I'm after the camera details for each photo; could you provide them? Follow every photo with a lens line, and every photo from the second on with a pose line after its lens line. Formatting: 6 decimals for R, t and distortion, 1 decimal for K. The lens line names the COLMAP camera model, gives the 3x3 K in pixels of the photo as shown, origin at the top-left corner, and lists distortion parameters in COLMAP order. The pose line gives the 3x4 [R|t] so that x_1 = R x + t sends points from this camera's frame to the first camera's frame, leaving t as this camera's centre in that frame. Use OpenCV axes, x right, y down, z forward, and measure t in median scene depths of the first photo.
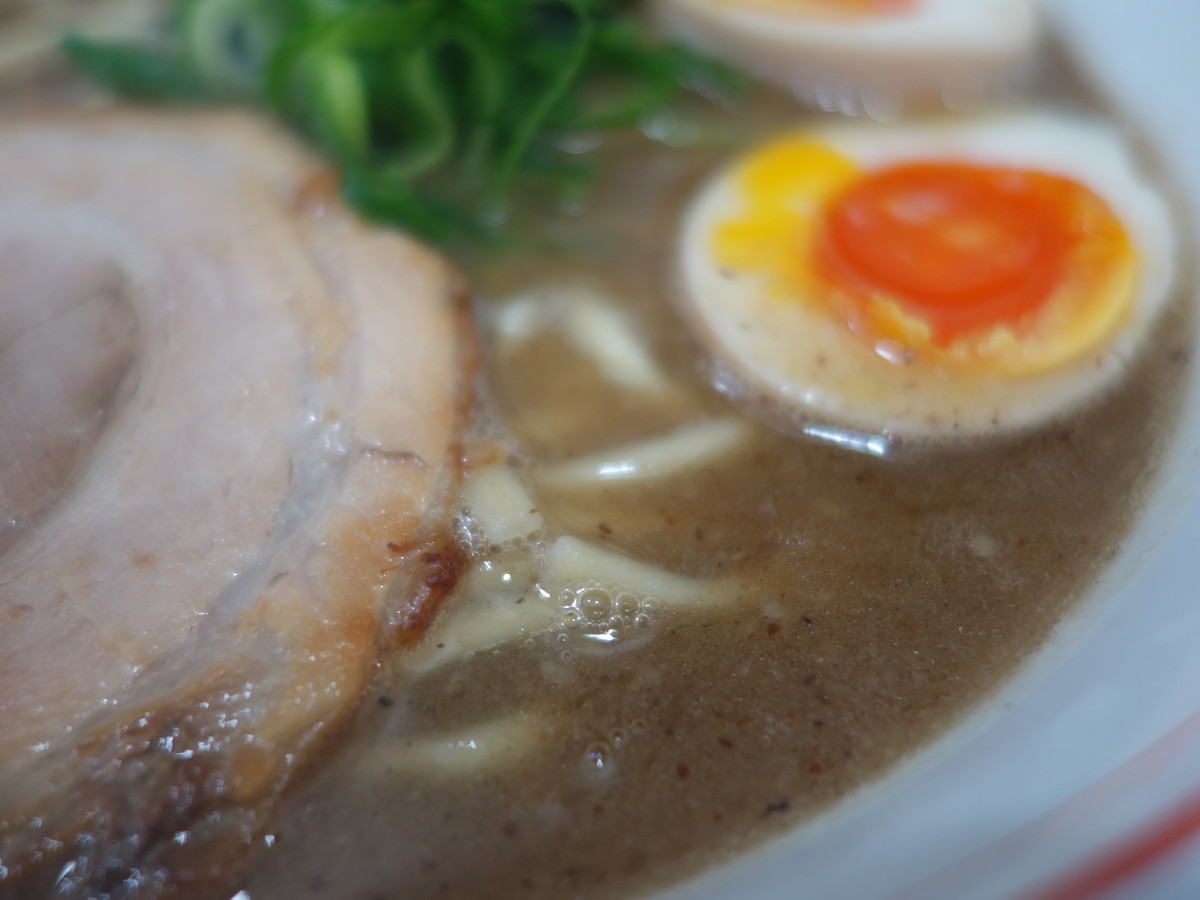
lens RADIAL K [[1076.2, 0, 607.3], [0, 1076.2, 451.8], [0, 0, 1]] dist [0.044319, -0.032666]
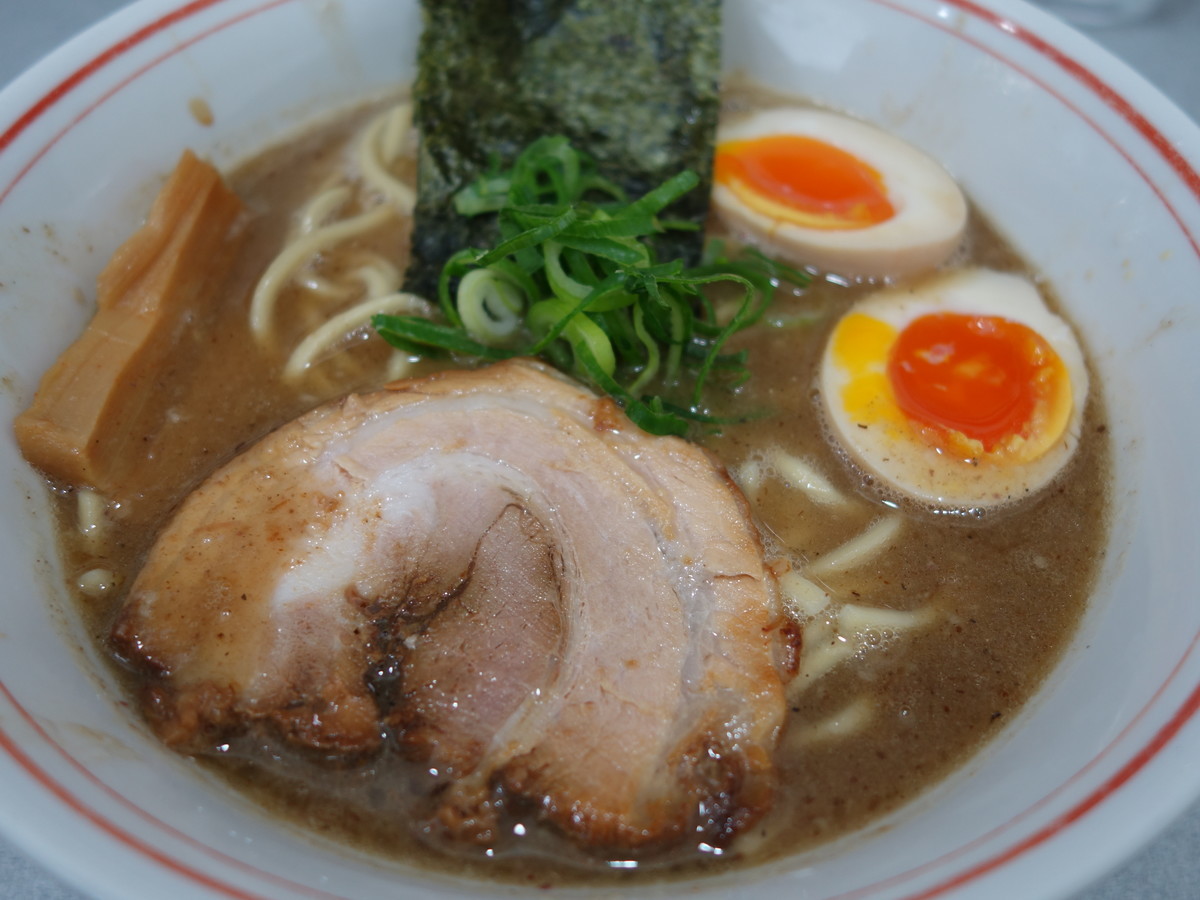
lens RADIAL K [[1076.2, 0, 595.5], [0, 1076.2, 450.9], [0, 0, 1]] dist [0.044319, -0.032666]
pose [[0.969411, -0.191581, 0.153425, -0.698709], [0.180413, 0.980014, 0.083802, -0.421825], [-0.166414, -0.053559, 0.984600, -0.787079]]
